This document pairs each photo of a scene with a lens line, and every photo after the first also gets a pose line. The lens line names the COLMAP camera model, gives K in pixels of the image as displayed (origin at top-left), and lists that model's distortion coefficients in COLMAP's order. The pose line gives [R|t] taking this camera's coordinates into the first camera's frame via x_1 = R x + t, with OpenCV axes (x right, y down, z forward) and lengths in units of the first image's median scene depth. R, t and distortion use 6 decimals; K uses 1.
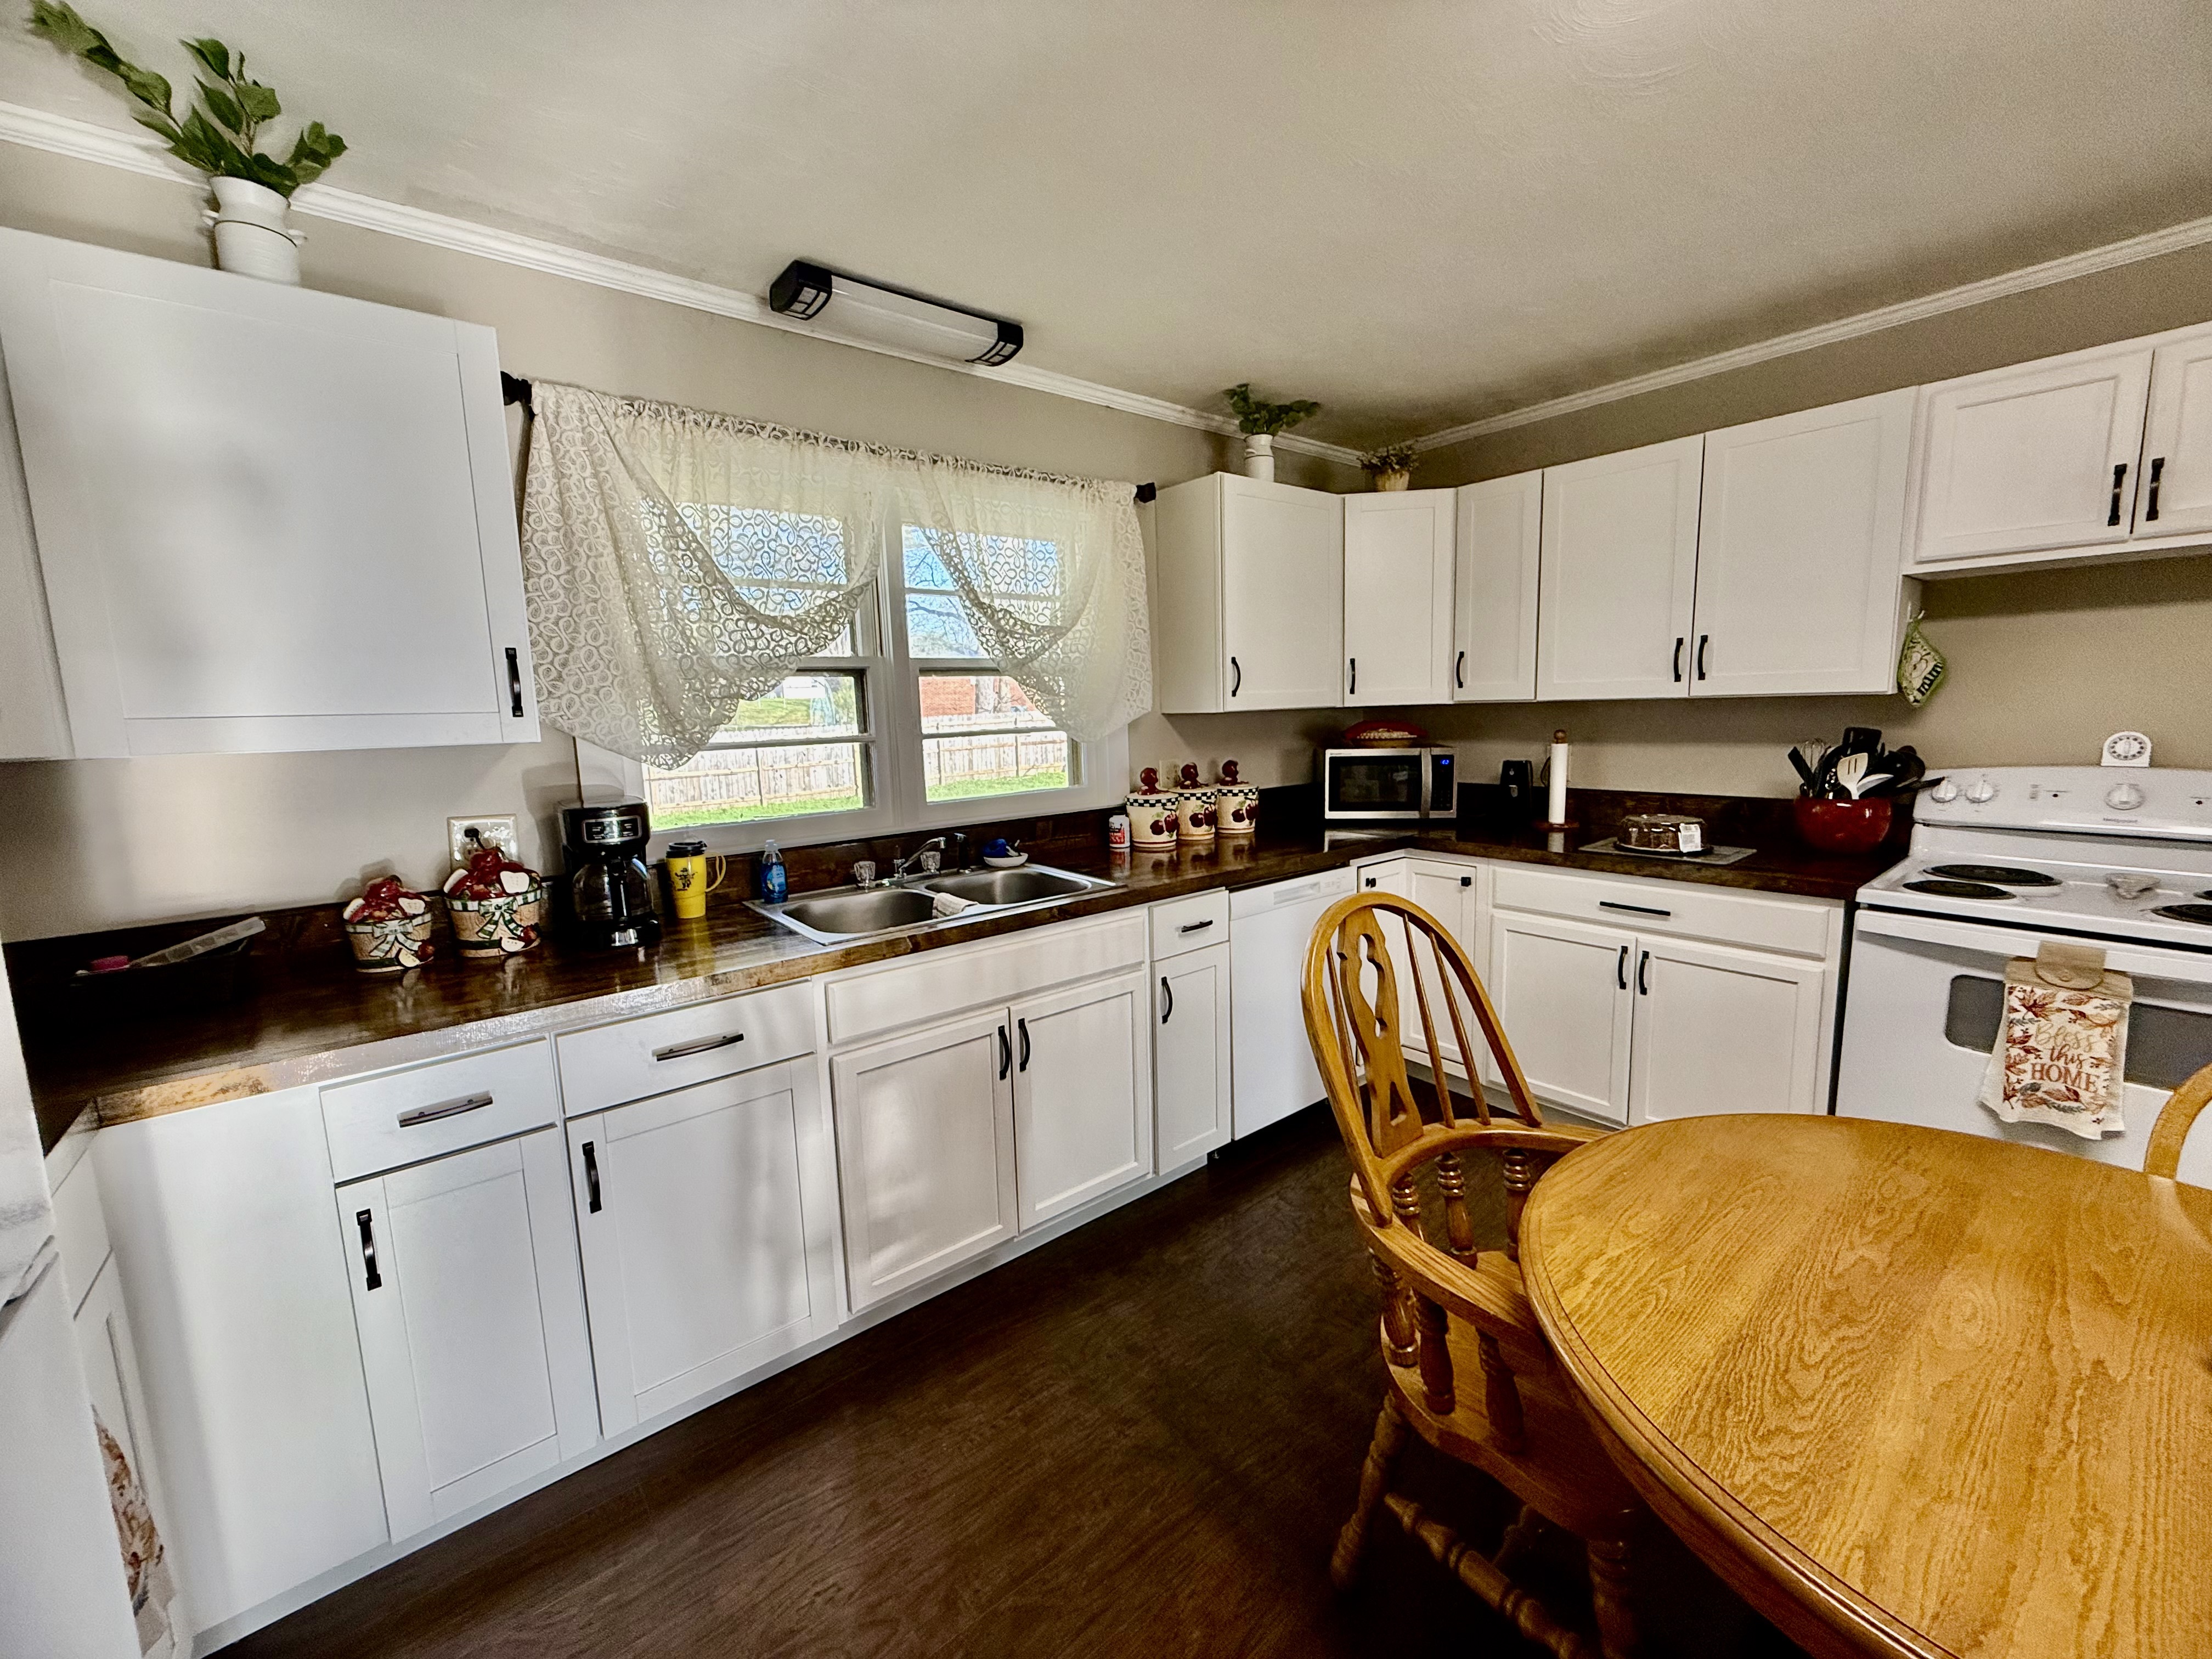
lens RADIAL K [[880.9, 0, 1103.1], [0, 880.9, 826.4], [0, 0, 1]] dist [-0.000289, -0.000161]
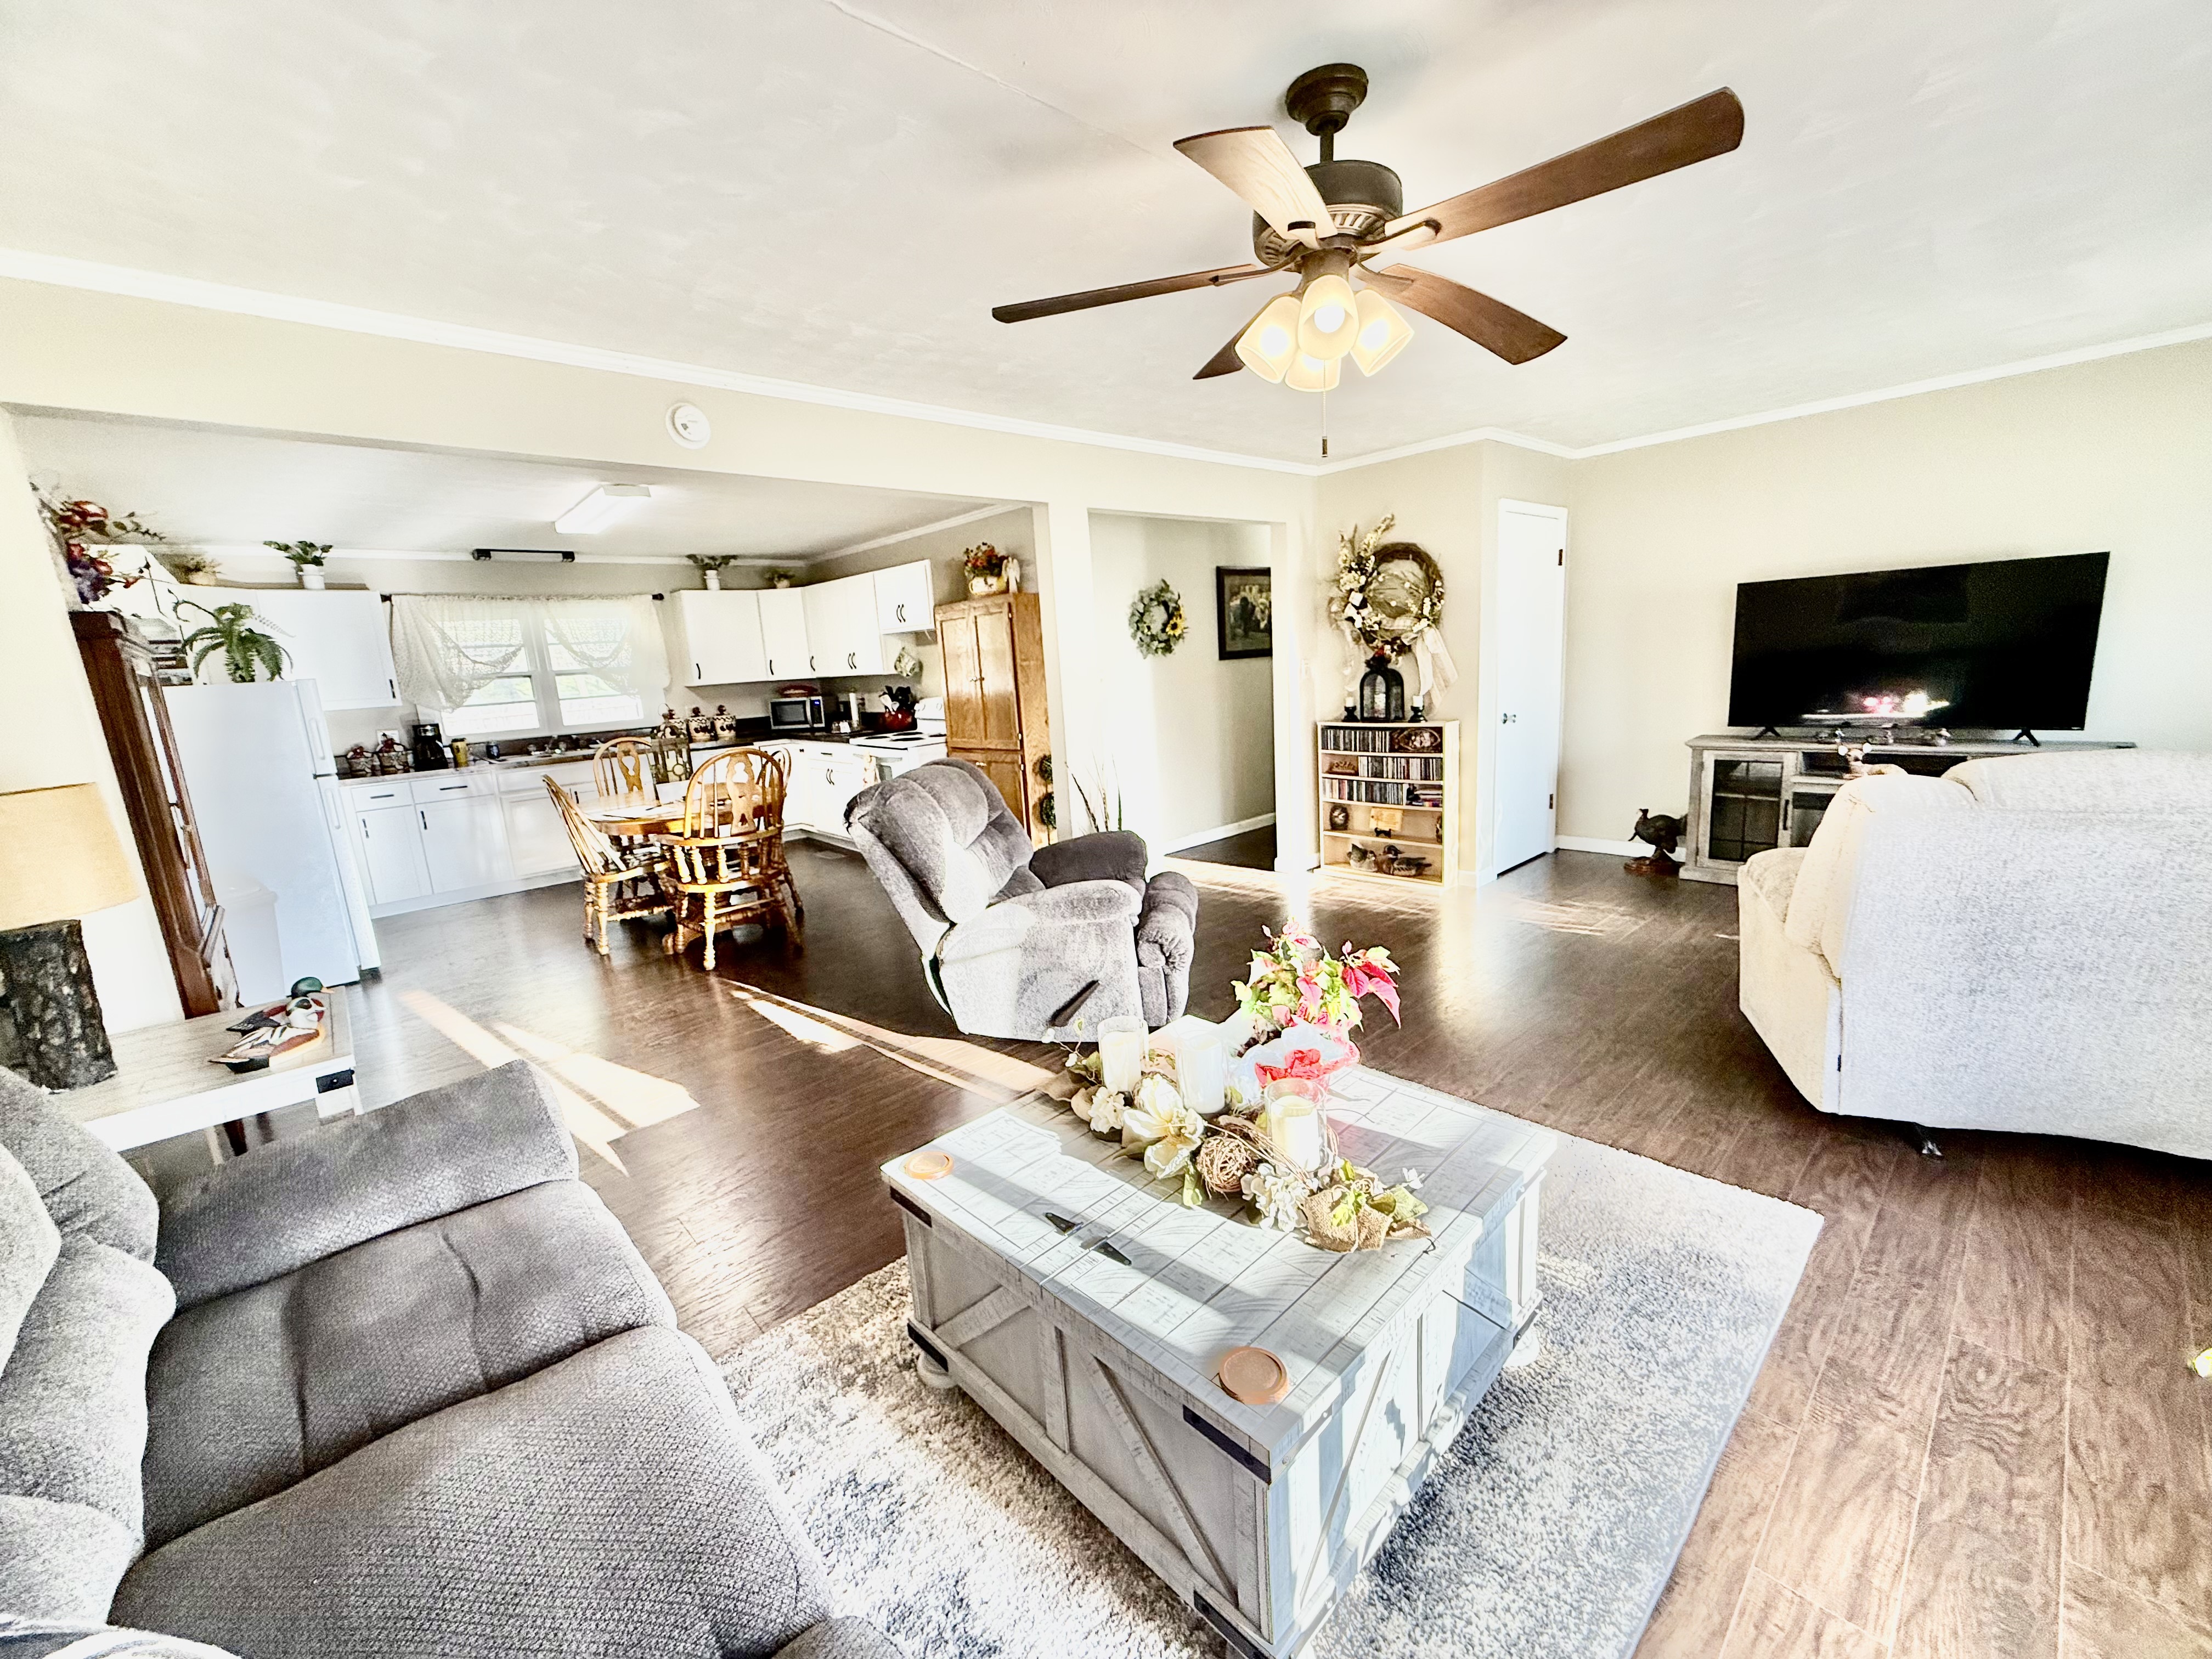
lens RADIAL K [[880.9, 0, 1100.8], [0, 880.9, 824.9], [0, 0, 1]] dist [-0.000289, -0.000161]
pose [[0.997692, -0.040692, 0.054353, 1.371587], [0.037800, 0.997868, 0.053213, 0.211419], [-0.056403, -0.051035, 0.997103, -1.906999]]
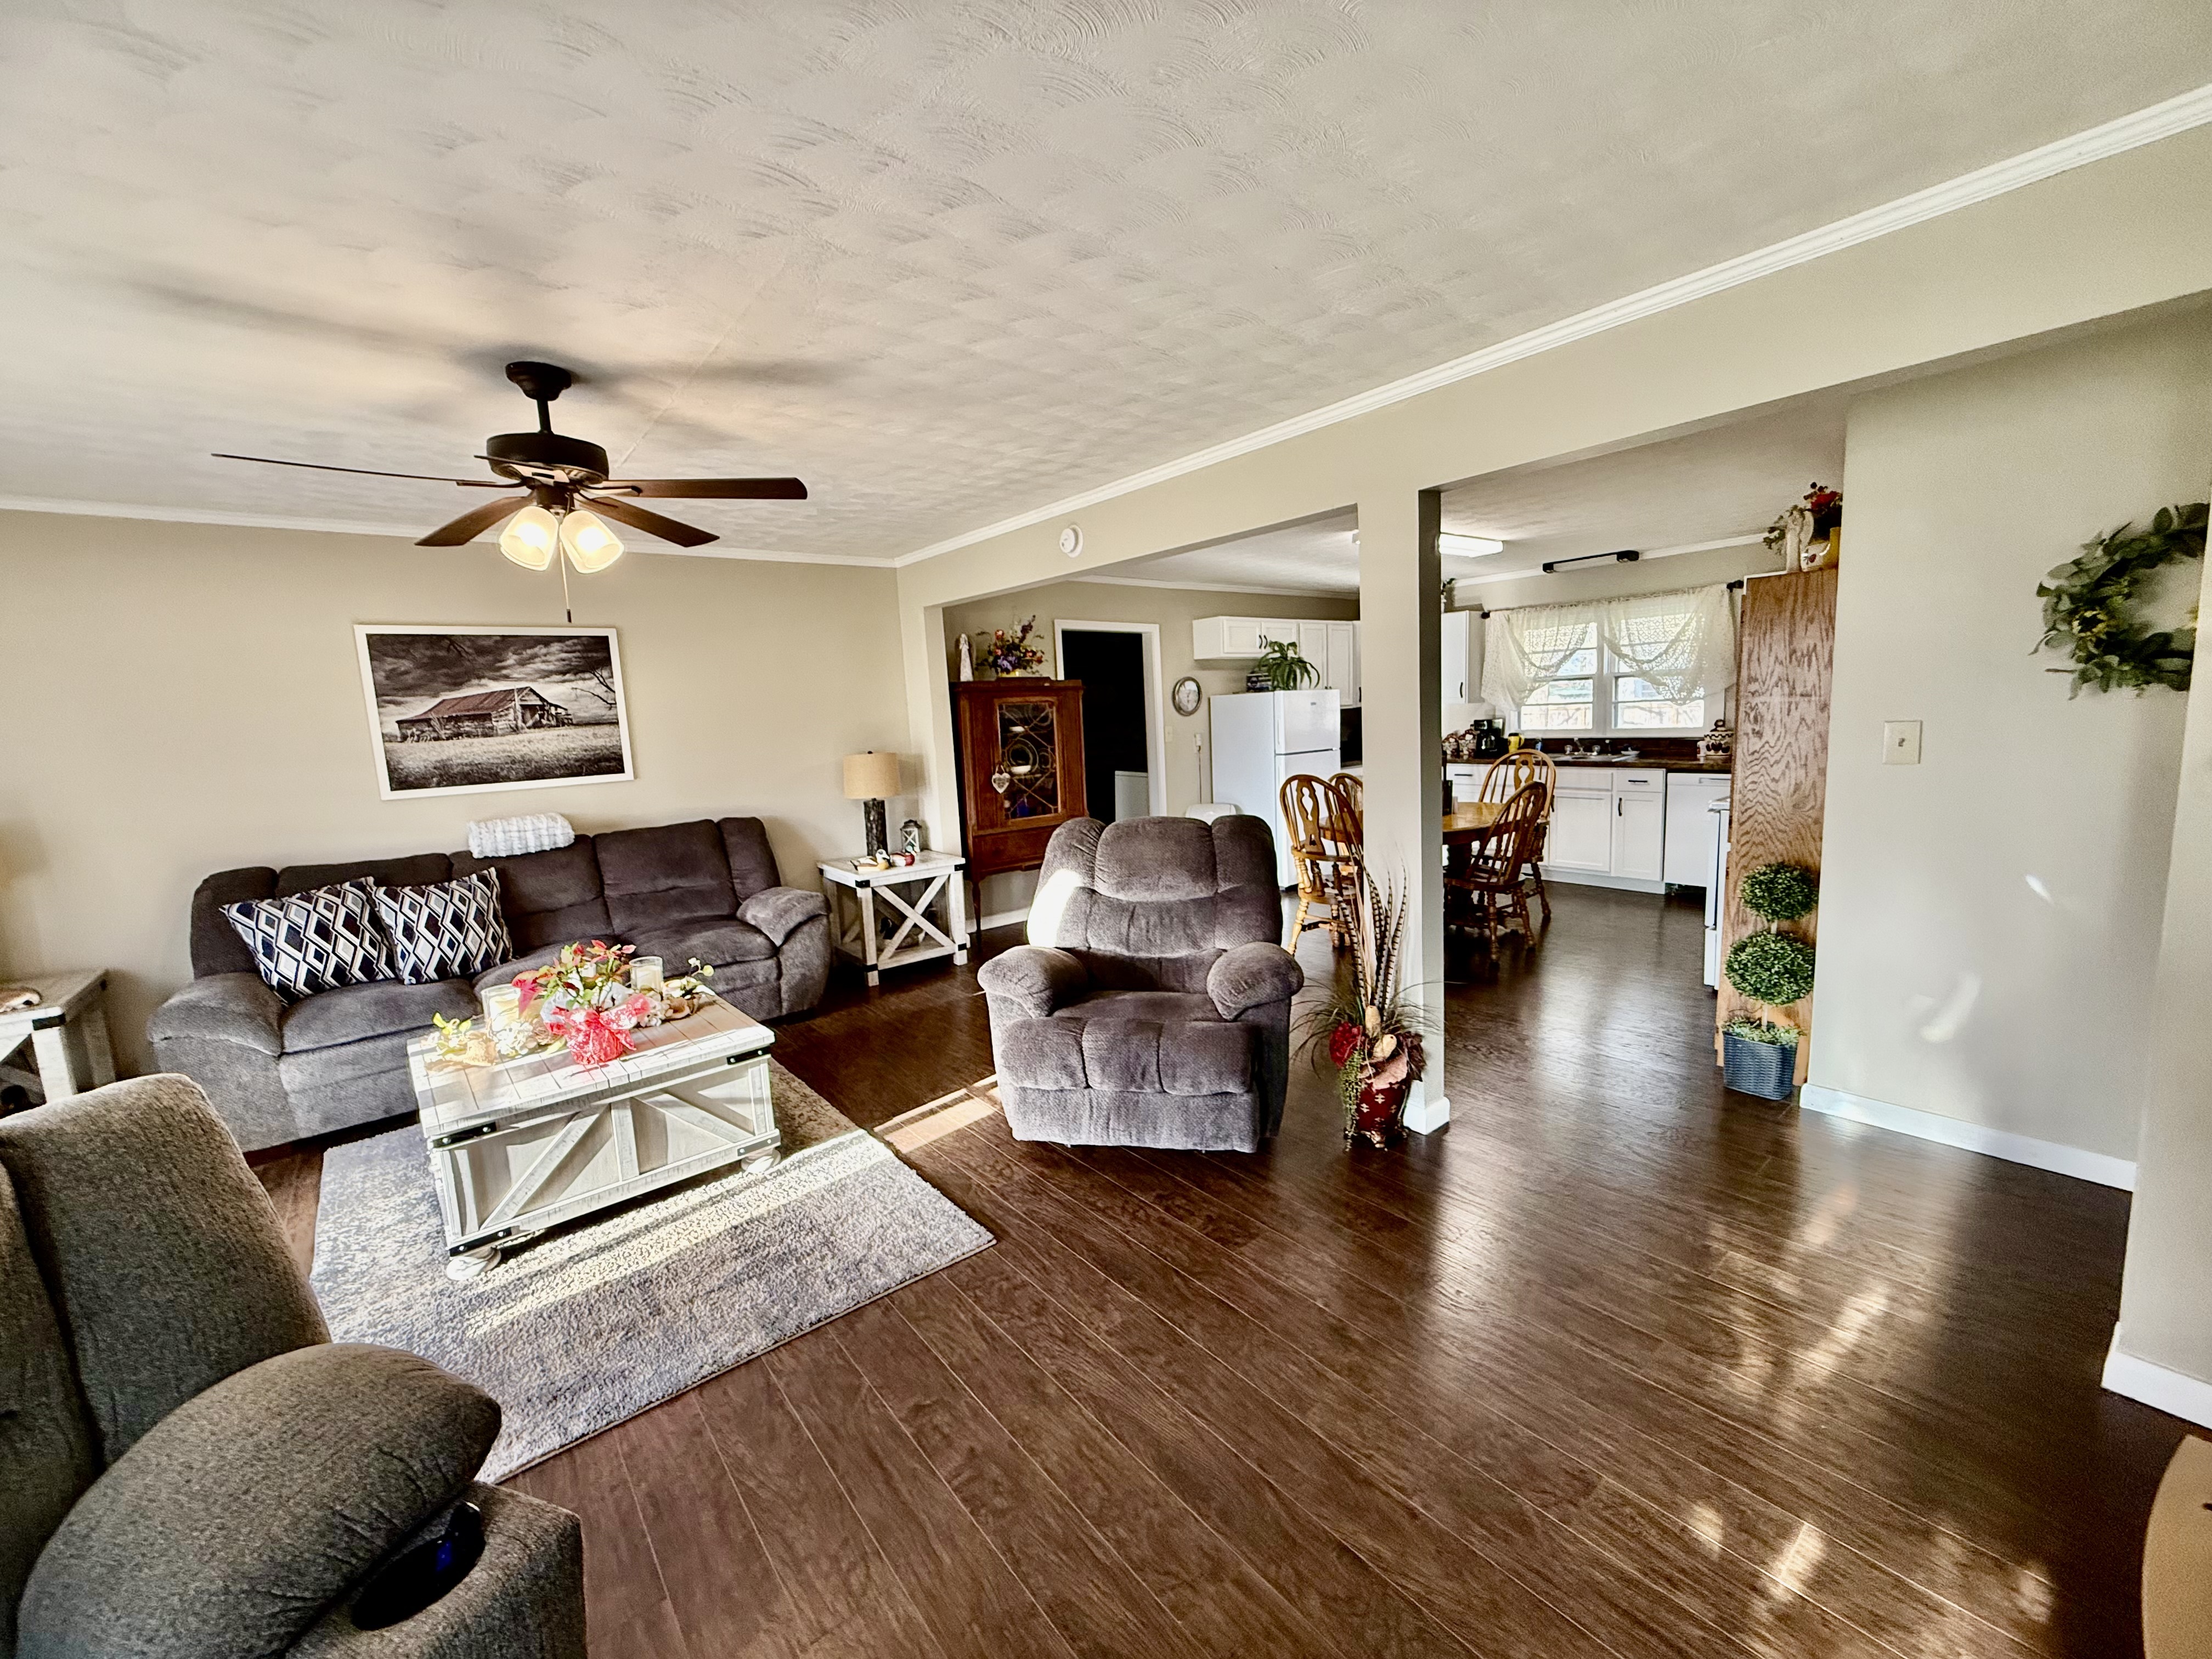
lens RADIAL K [[880.9, 0, 1099.8], [0, 880.9, 827.4], [0, 0, 1]] dist [-0.000289, -0.000161]
pose [[-0.000114, 0.162990, -0.986628, 2.649686], [-0.086347, 0.982941, 0.162391, -0.032624], [0.996265, 0.085211, 0.013961, -0.566617]]
